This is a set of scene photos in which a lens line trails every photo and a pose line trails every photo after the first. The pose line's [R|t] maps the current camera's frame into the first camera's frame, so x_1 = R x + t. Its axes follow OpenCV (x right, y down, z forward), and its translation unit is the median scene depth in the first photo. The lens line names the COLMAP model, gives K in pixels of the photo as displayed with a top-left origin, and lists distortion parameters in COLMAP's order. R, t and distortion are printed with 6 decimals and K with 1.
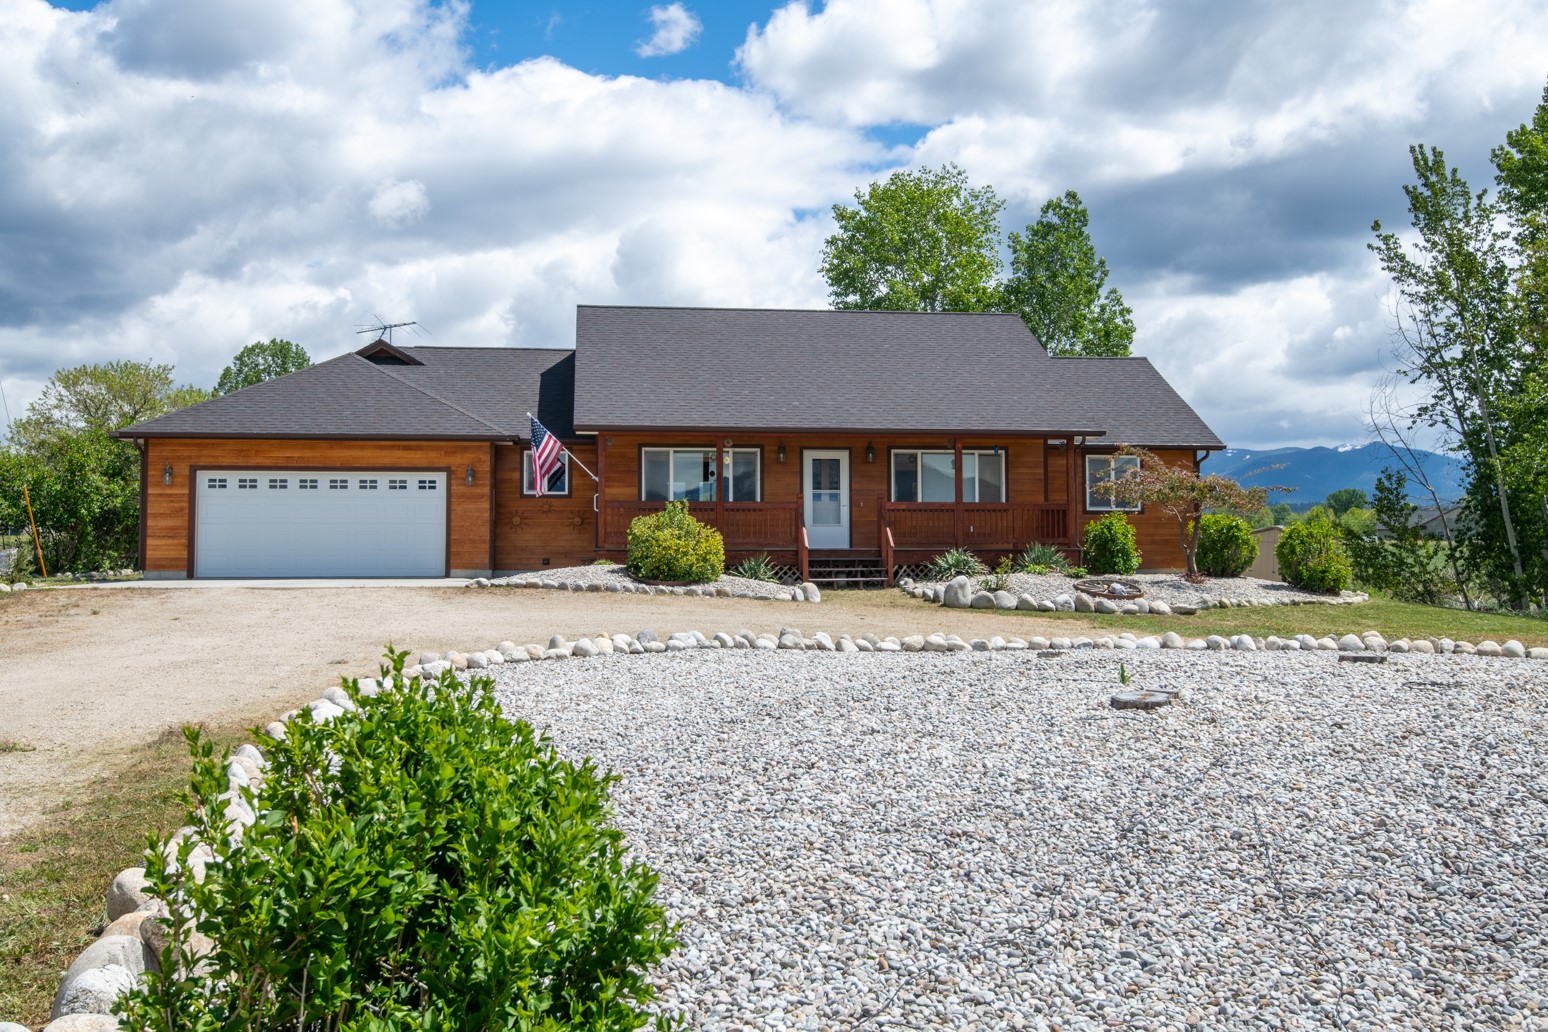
lens RADIAL K [[1402.7, 0, 778.9], [0, 1402.7, 514.9], [0, 0, 1]] dist [0.021602, -0.003550]
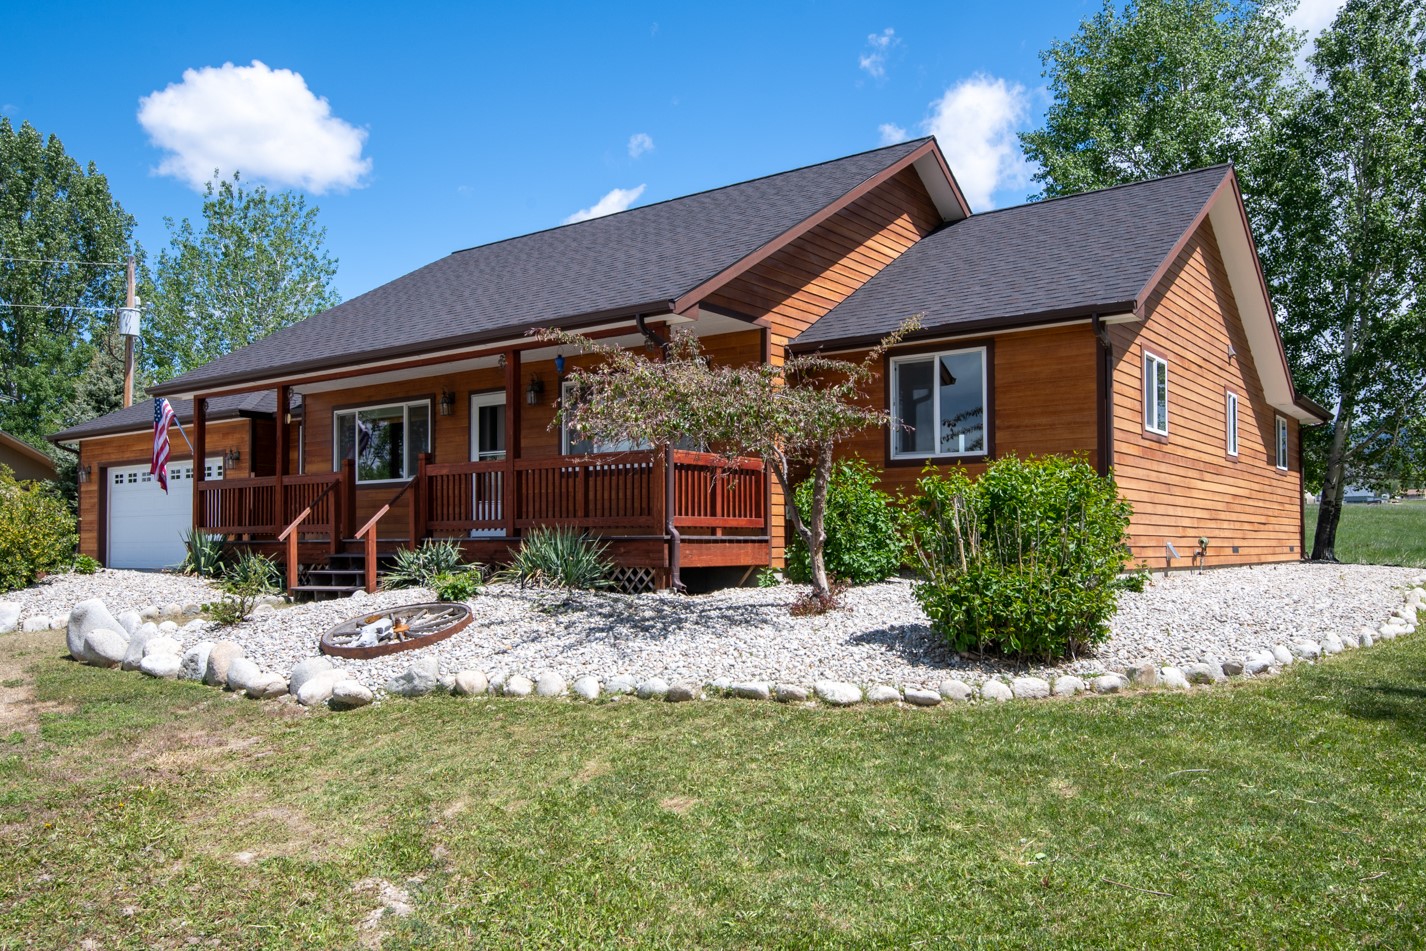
lens RADIAL K [[1087.6, 0, 713.0], [0, 1087.6, 475.5], [0, 0, 1]] dist [0.013455, 0.001409]
pose [[0.718892, -0.044127, -0.693720, 0.487819], [0.029526, 0.999021, -0.032950, 0.015208], [0.694495, 0.003205, 0.719491, 0.709572]]
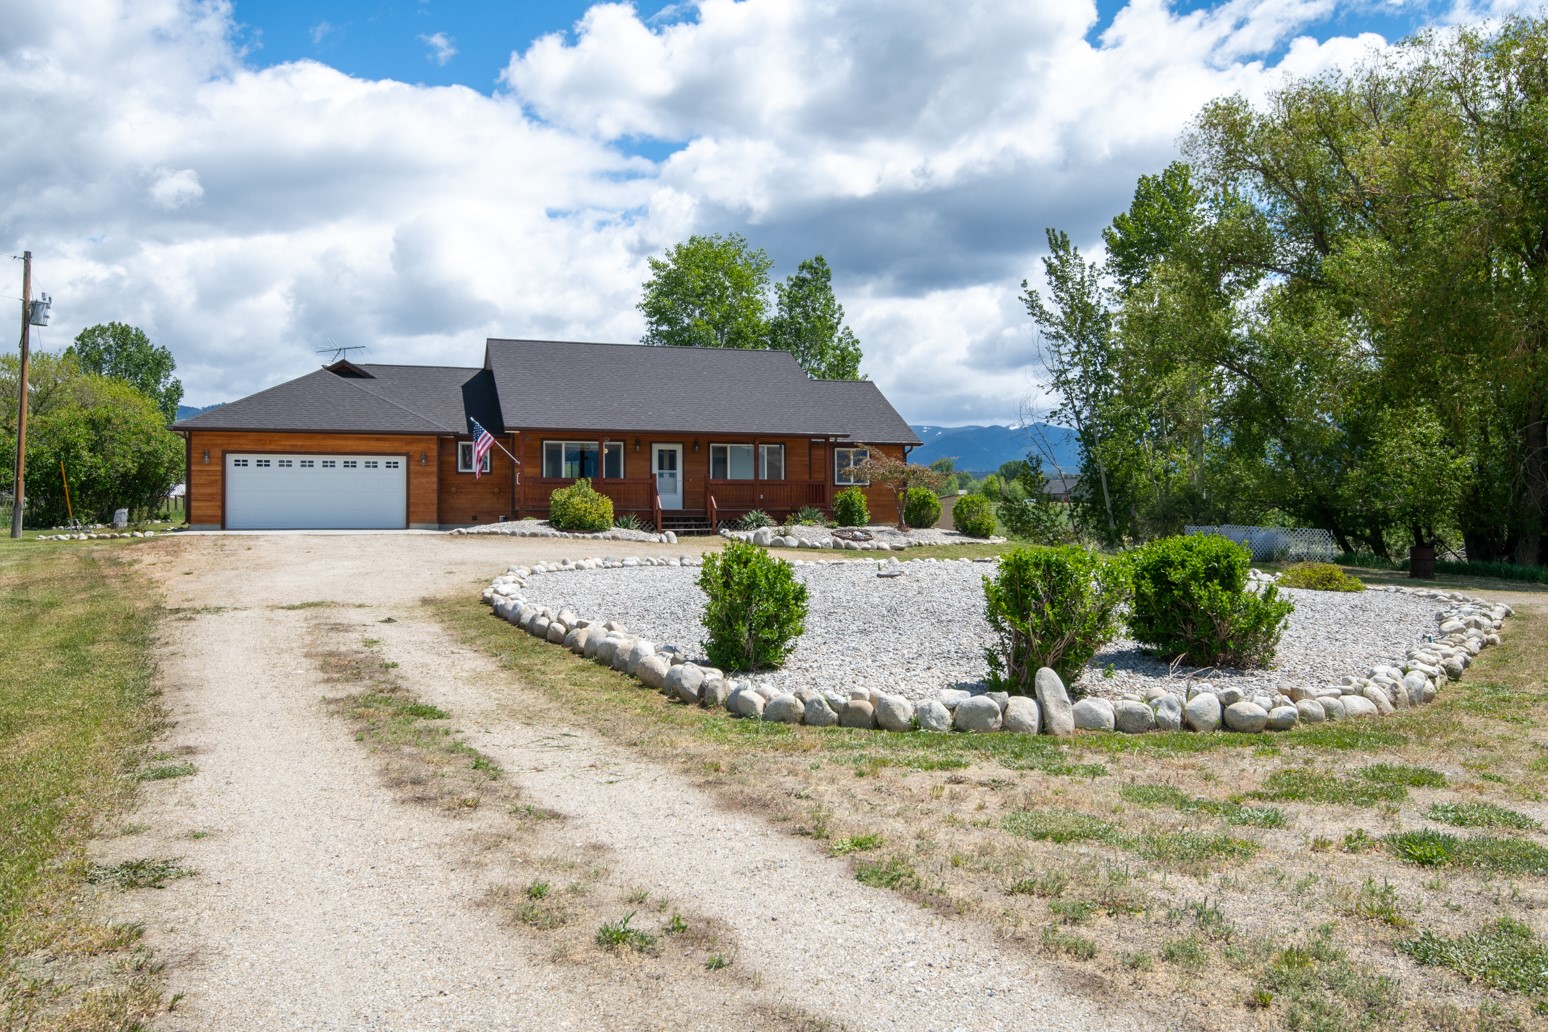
lens RADIAL K [[1194.7, 0, 774.0], [0, 1194.7, 516.0], [0, 0, 1]] dist [0.003387, 0.001992]
pose [[0.982900, 0.000517, 0.184141, -0.091156], [-0.006076, 0.999543, 0.029628, -0.007736], [-0.184041, -0.030240, 0.982453, -0.282515]]
